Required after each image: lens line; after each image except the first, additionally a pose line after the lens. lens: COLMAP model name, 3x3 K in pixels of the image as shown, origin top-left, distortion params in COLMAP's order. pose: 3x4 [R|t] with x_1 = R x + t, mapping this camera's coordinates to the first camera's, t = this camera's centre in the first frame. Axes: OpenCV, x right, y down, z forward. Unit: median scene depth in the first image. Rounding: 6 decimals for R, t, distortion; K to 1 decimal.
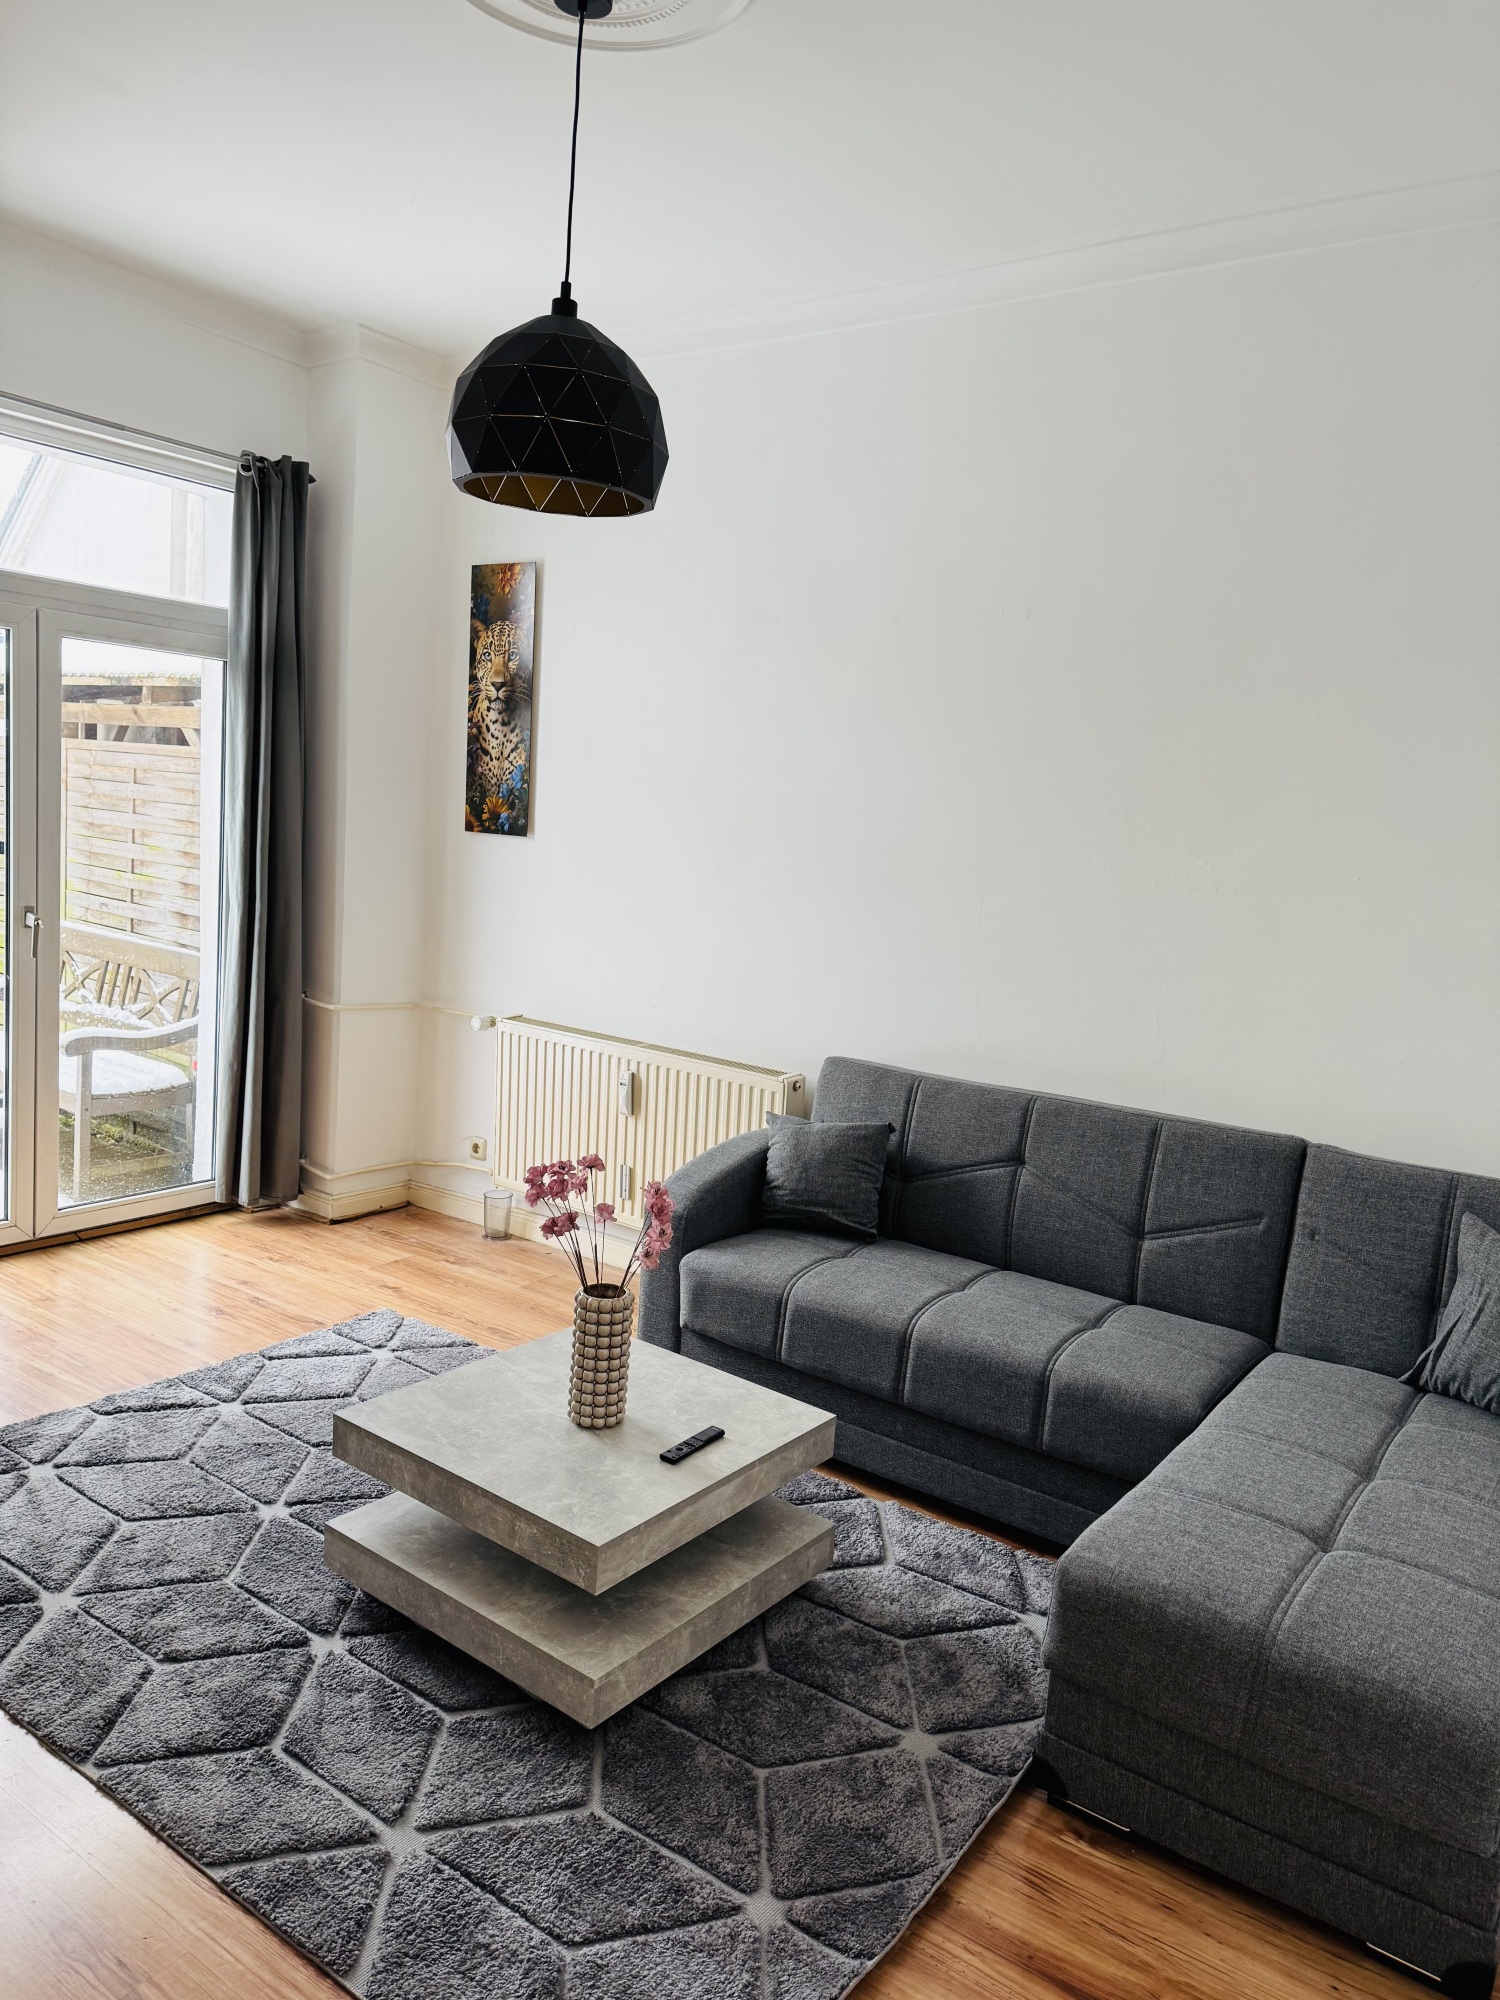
lens RADIAL K [[1394.7, 0, 748.4], [0, 1394.7, 1006.2], [0, 0, 1]] dist [0.146986, -0.241421]
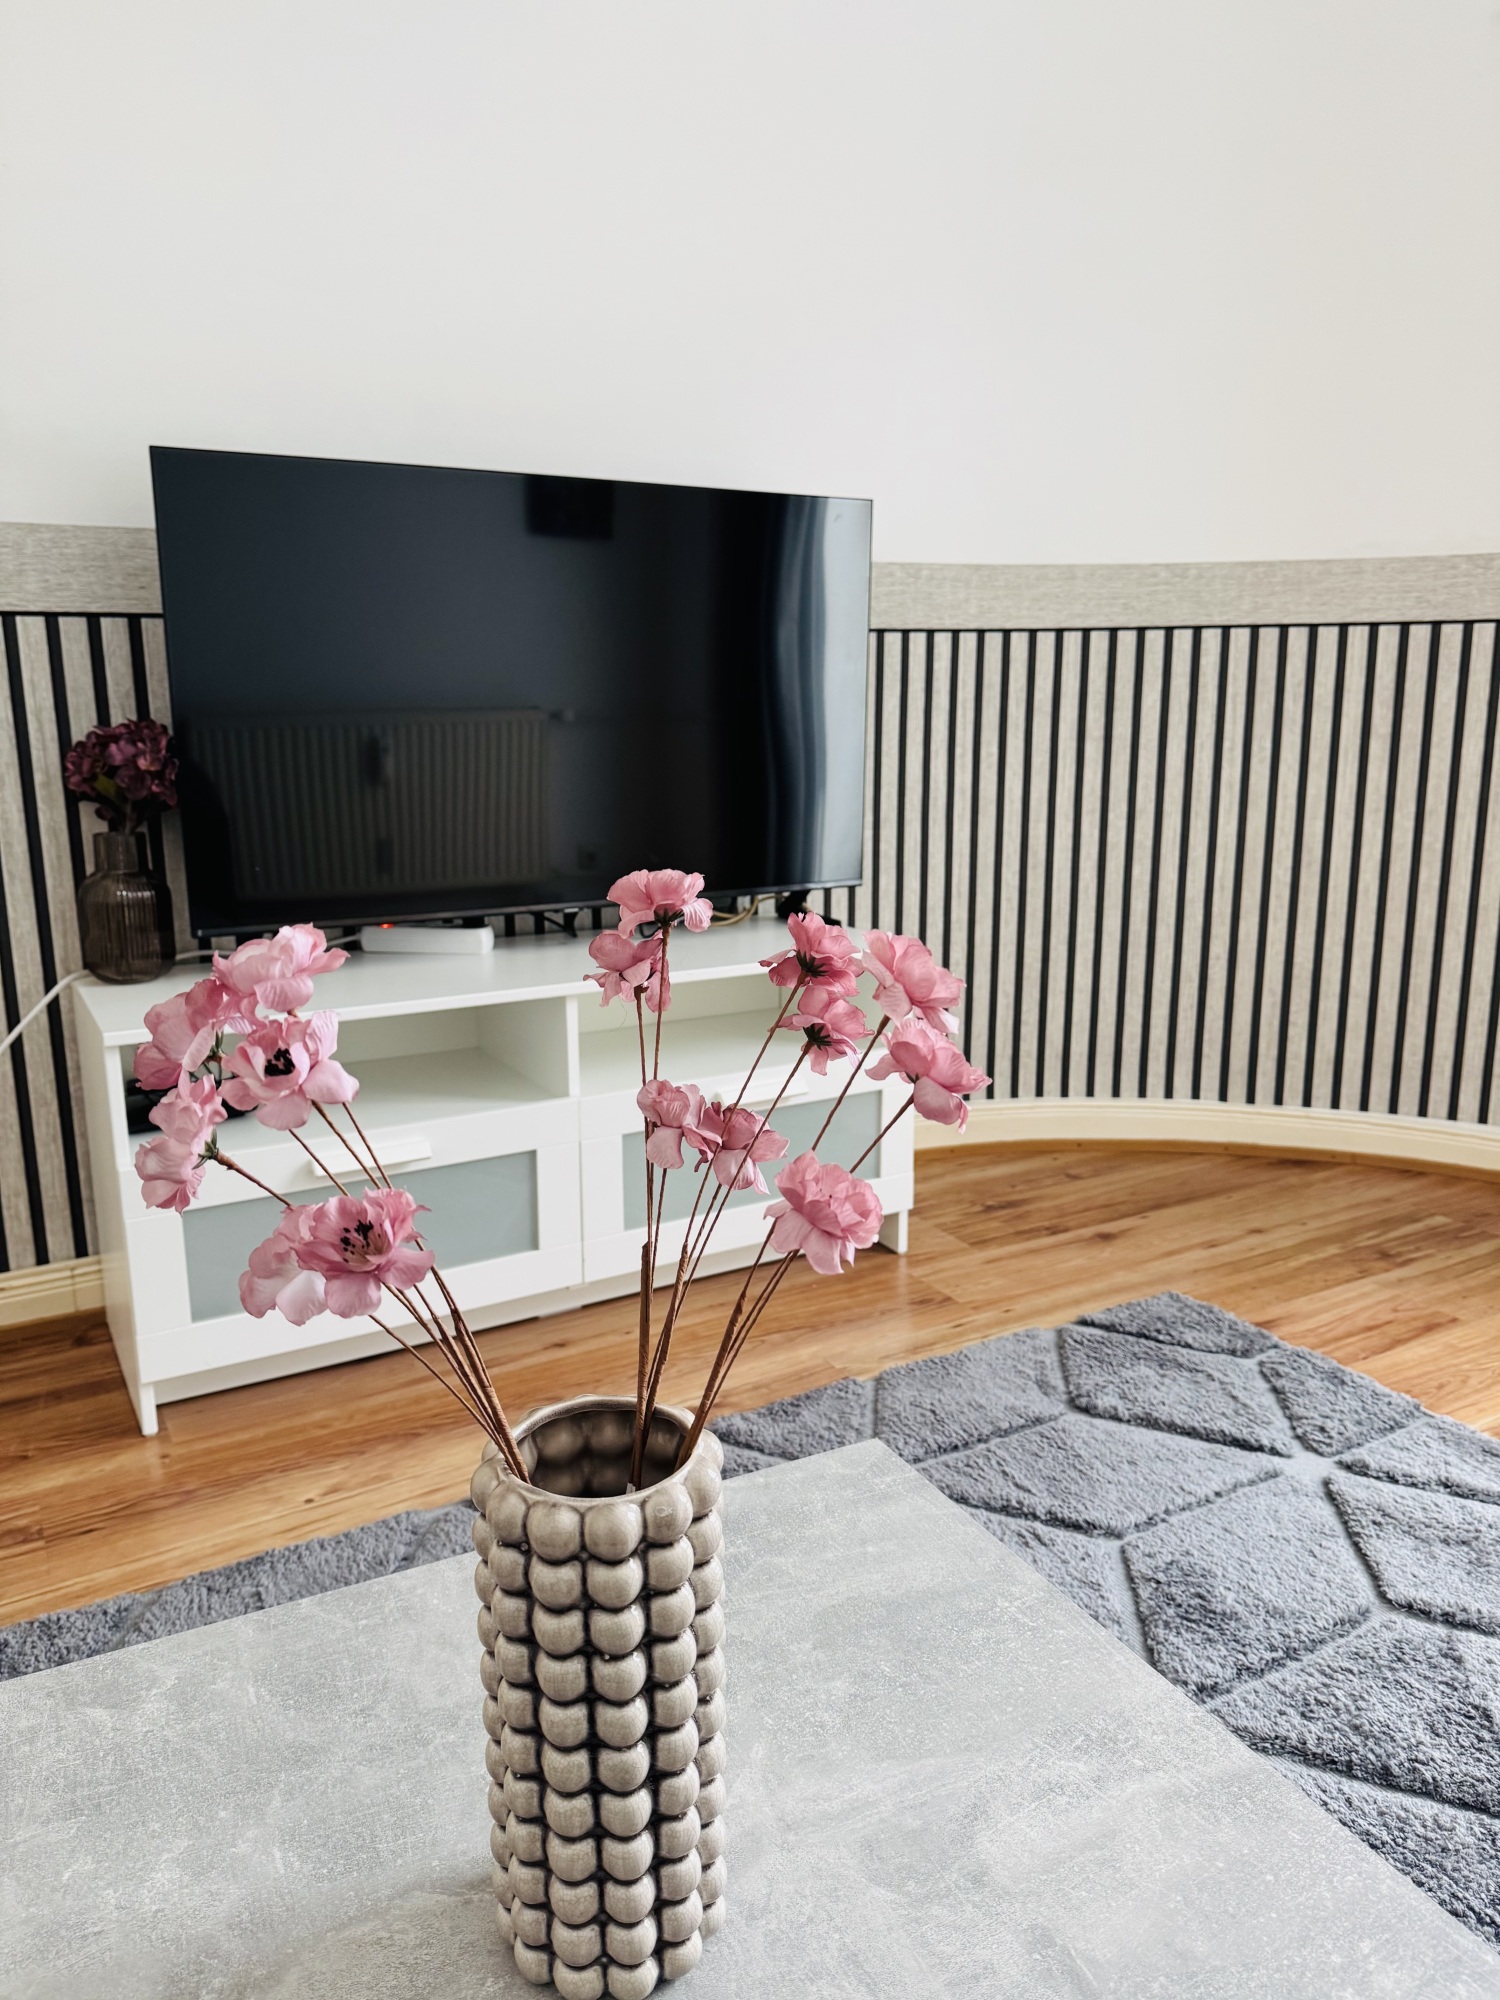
lens RADIAL K [[1409.1, 0, 755.2], [0, 1409.1, 1015.8], [0, 0, 1]] dist [0.112937, -0.220195]
pose [[-0.422558, 0.124650, -0.897723, 0.067920], [-0.153189, 0.966424, 0.206295, 0.056880], [0.893296, 0.224693, -0.389276, 0.794415]]
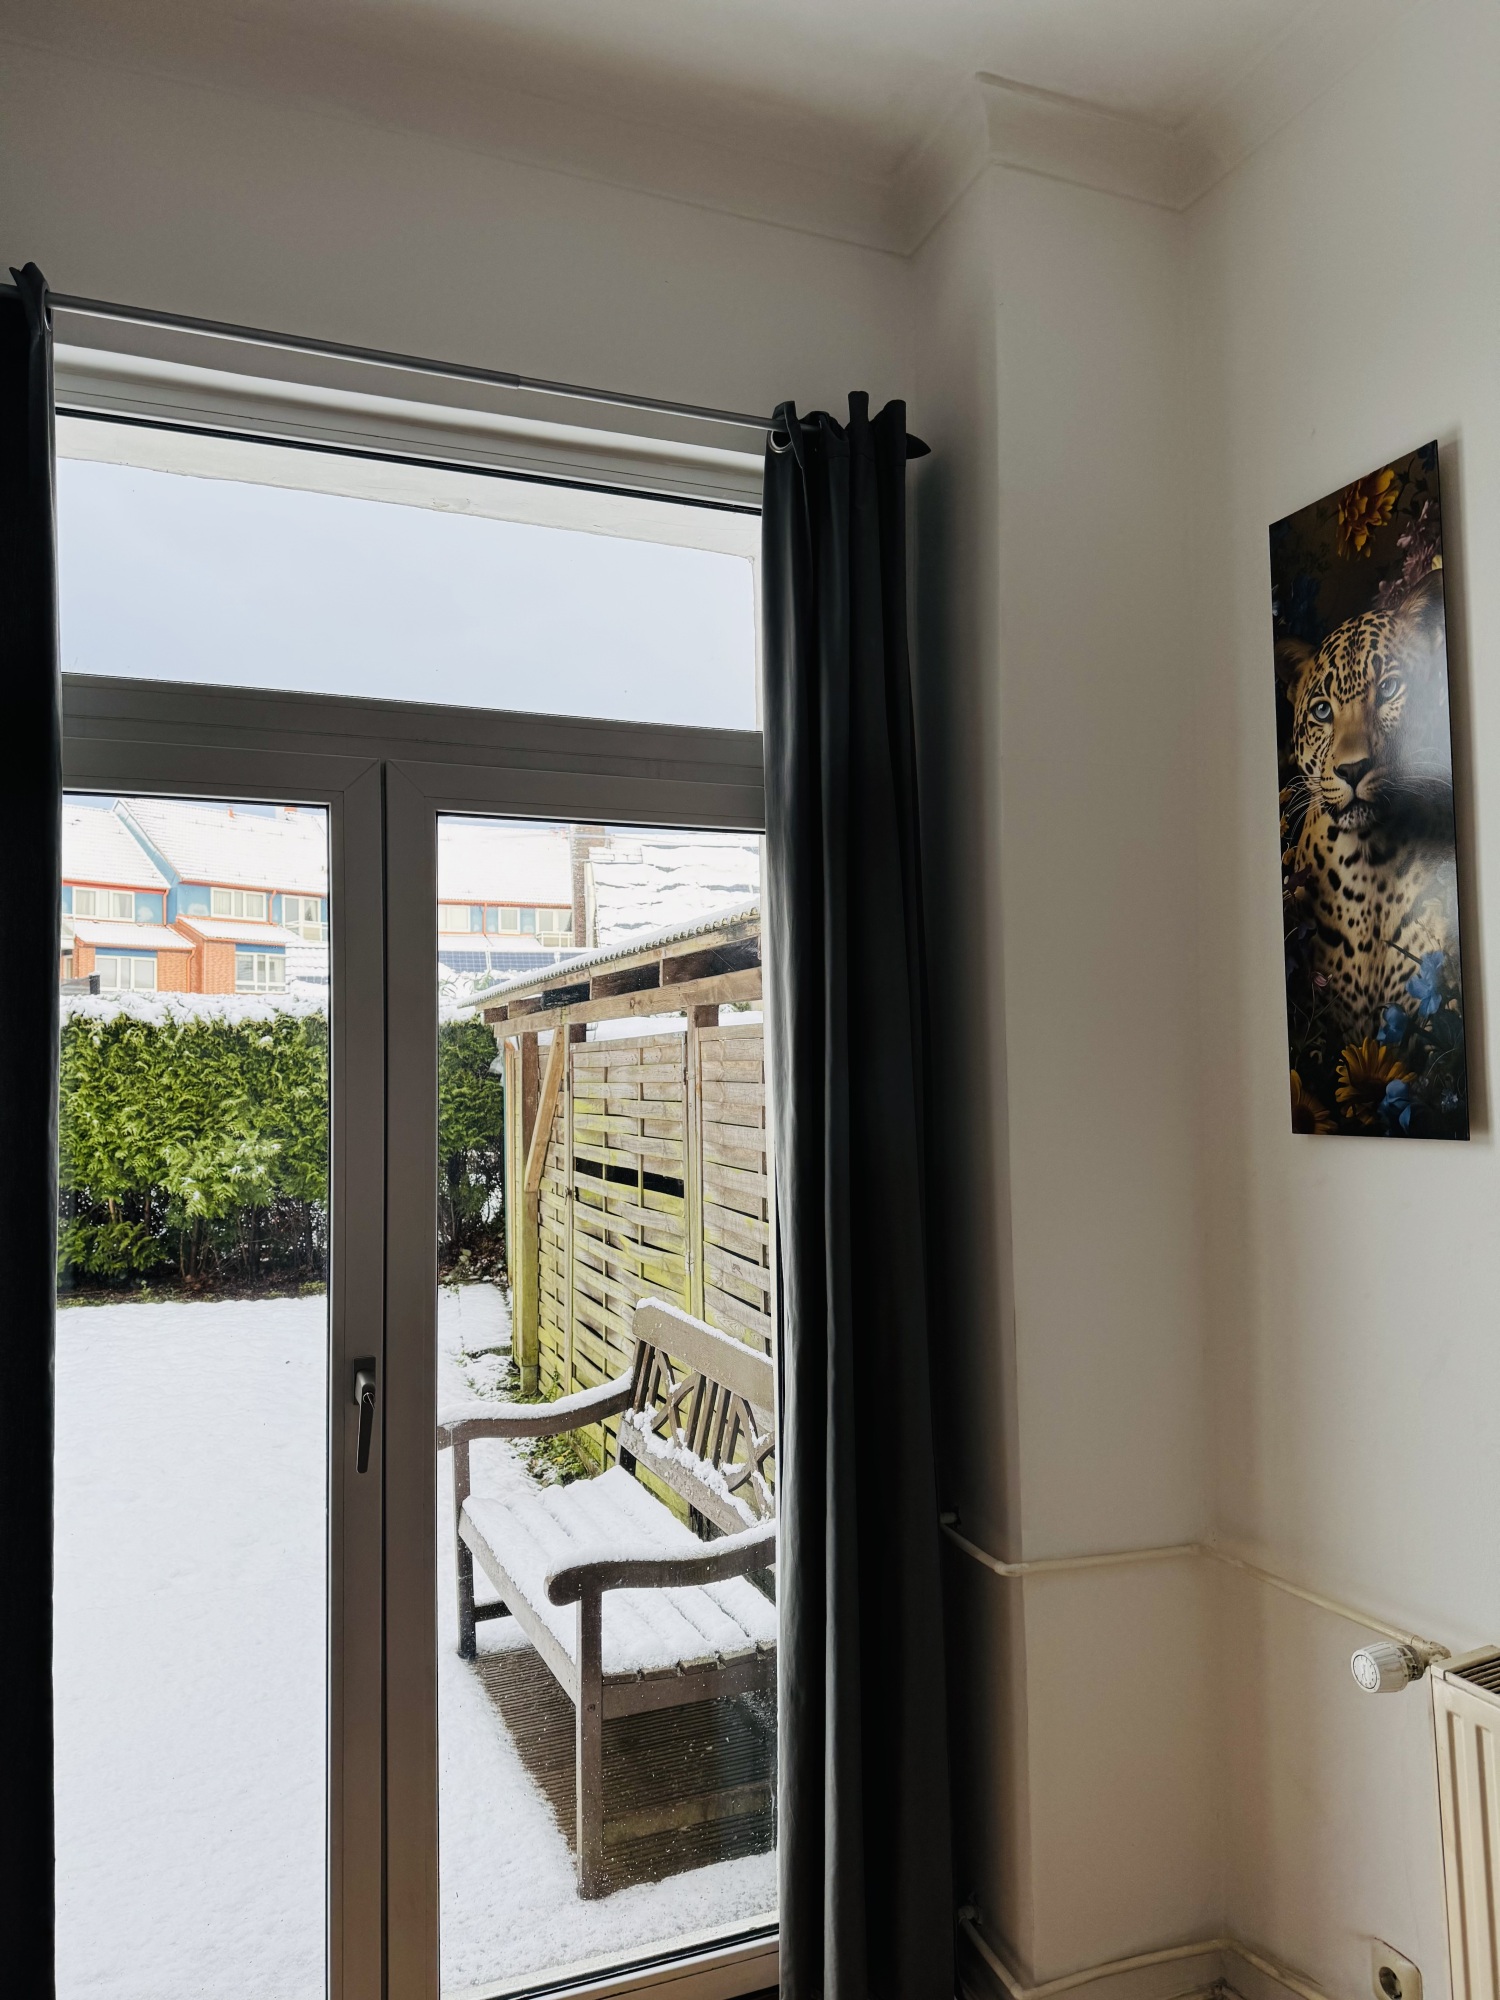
lens RADIAL K [[1394.7, 0, 748.4], [0, 1394.7, 1006.2], [0, 0, 1]] dist [0.146986, -0.241421]
pose [[0.838329, -0.108048, -0.534350, -0.142918], [0.001719, 0.980682, -0.195602, -0.104427], [0.545161, 0.163060, 0.822320, 0.738177]]
